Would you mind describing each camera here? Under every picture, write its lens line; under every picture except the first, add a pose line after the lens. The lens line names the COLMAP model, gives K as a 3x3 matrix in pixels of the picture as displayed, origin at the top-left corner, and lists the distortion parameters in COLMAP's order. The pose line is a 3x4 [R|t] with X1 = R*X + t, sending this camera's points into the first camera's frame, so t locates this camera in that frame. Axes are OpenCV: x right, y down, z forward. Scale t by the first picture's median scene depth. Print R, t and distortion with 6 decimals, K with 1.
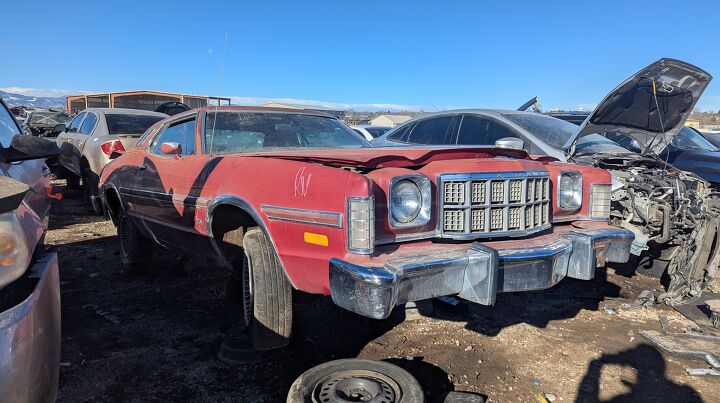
lens RADIAL K [[514.7, 0, 369.0], [0, 514.7, 206.4], [0, 0, 1]] dist [0.065016, -0.048919]
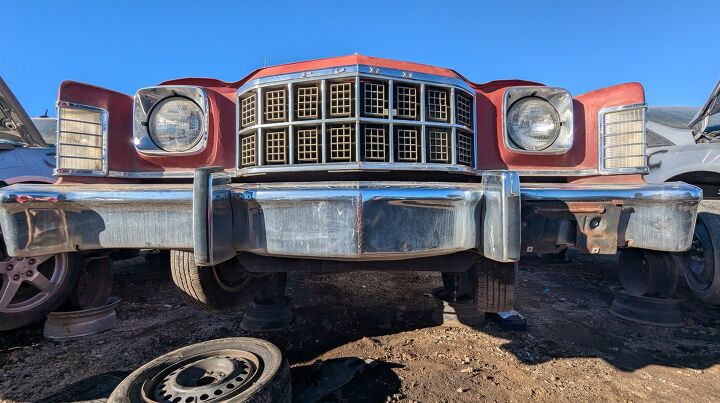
lens RADIAL K [[341.8, 0, 361.0], [0, 341.8, 204.1], [0, 0, 1]] dist [0.000826, 0.002750]
pose [[0.814596, -0.025035, -0.579488, 0.335431], [-0.046476, 0.993039, -0.108232, 0.086324], [0.578163, 0.115098, 0.807762, 0.439326]]
